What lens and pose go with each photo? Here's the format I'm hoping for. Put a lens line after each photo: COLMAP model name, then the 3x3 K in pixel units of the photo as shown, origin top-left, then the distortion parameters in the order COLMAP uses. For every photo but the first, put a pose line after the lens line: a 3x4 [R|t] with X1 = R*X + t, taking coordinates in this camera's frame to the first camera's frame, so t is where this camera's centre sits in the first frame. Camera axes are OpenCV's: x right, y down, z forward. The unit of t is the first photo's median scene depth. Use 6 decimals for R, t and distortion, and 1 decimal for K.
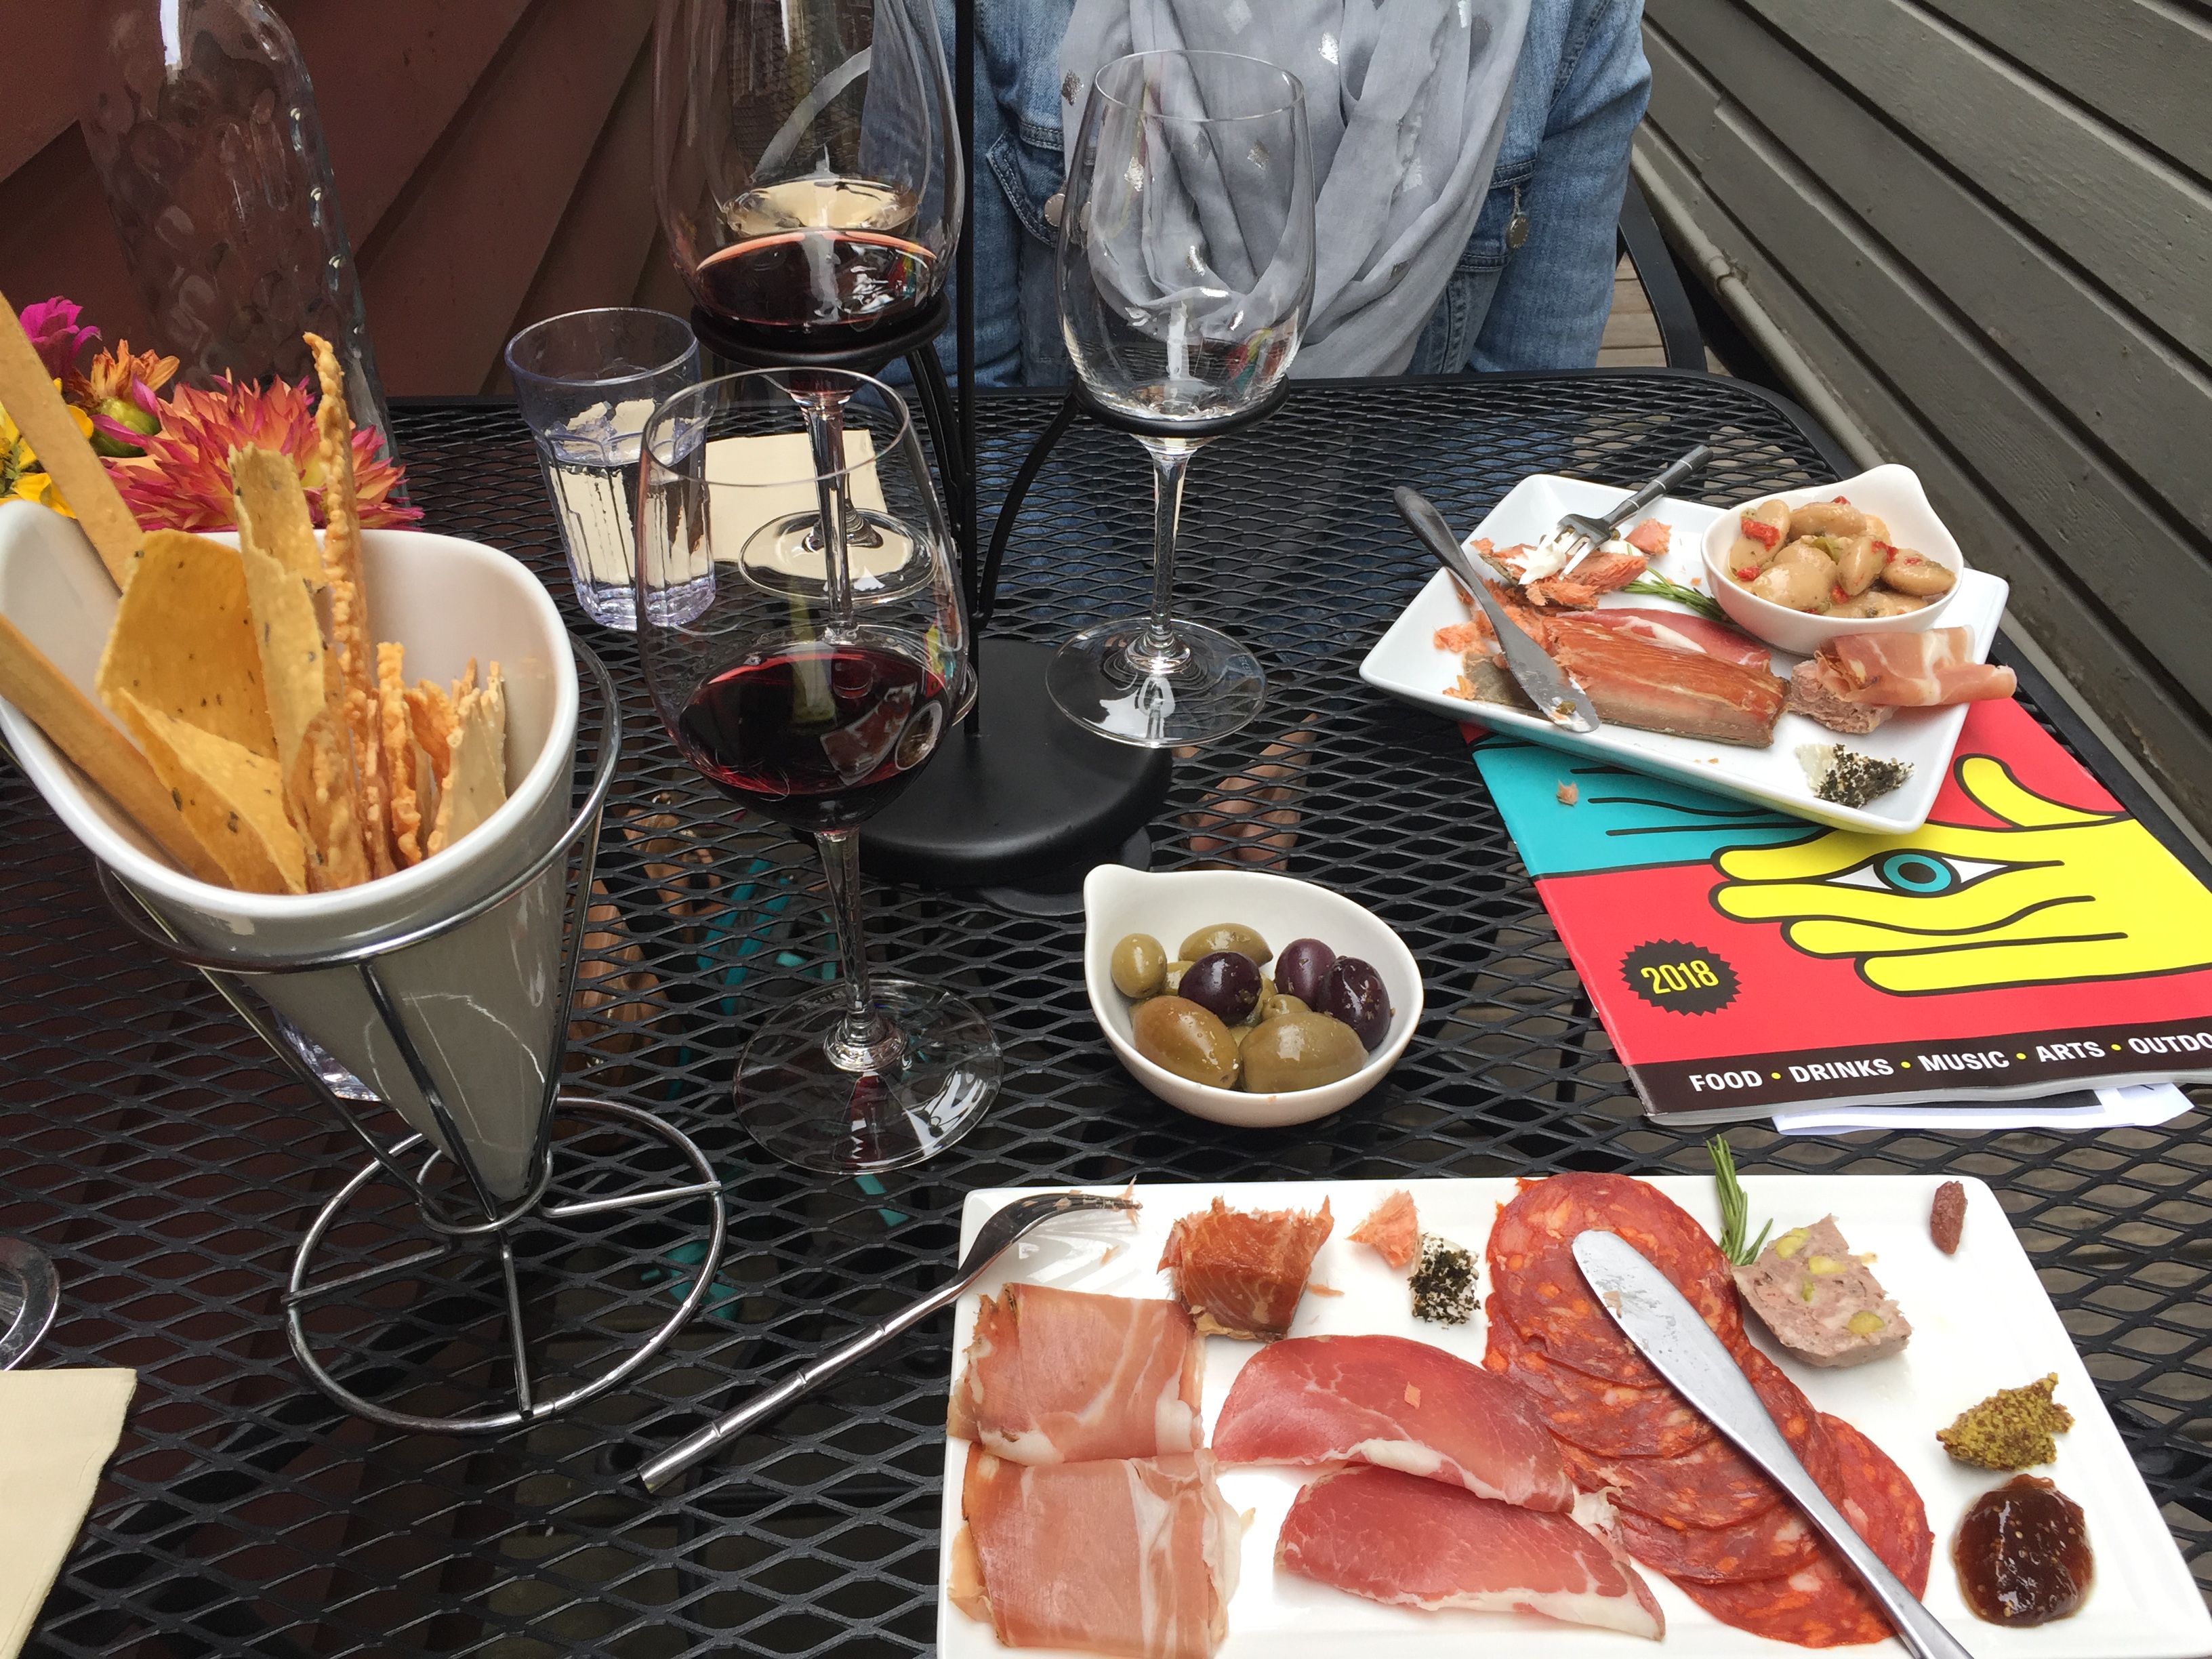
lens RADIAL K [[1896.9, 0, 1124.7], [0, 1896.9, 840.9], [0, 0, 1]] dist [0.096020, -0.116994]
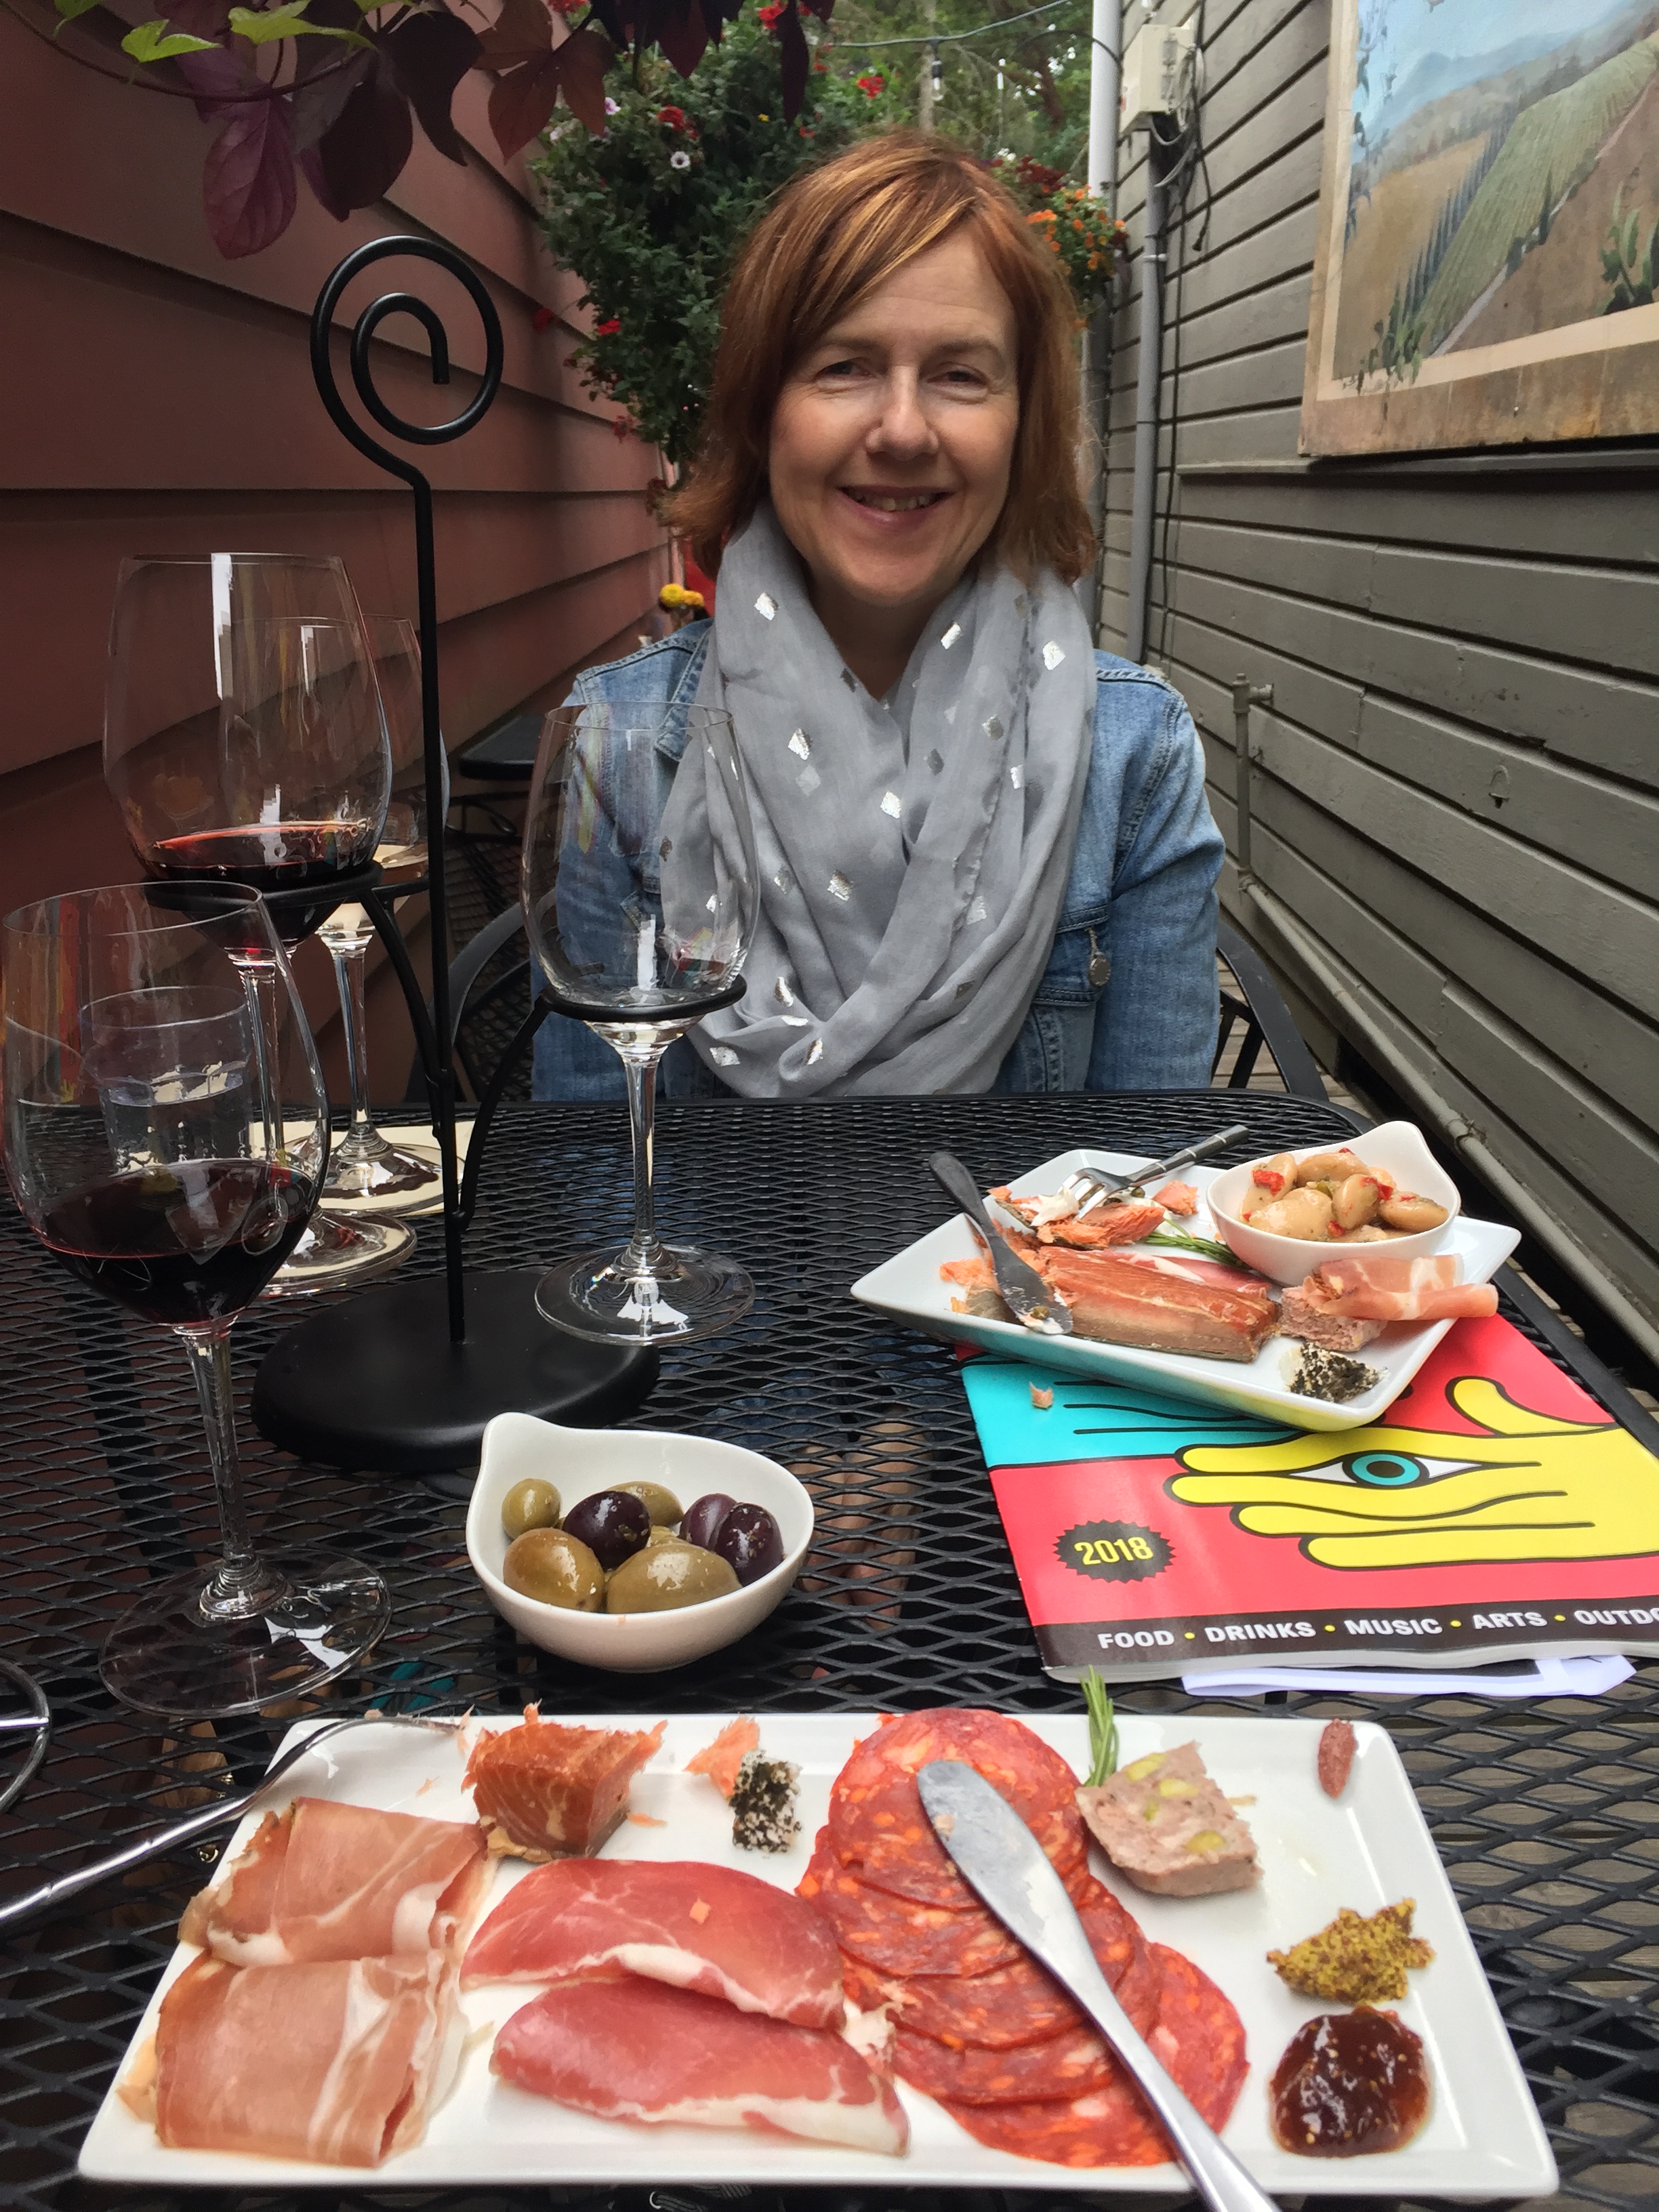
lens RADIAL K [[1896.9, 0, 787.1], [0, 1896.9, 1042.8], [0, 0, 1]] dist [0.096020, -0.116994]
pose [[0.998434, 0.000920, -0.055937, 0.192590], [-0.019493, 0.942929, -0.332422, 0.162836], [0.052439, 0.332992, 0.941470, 0.008077]]
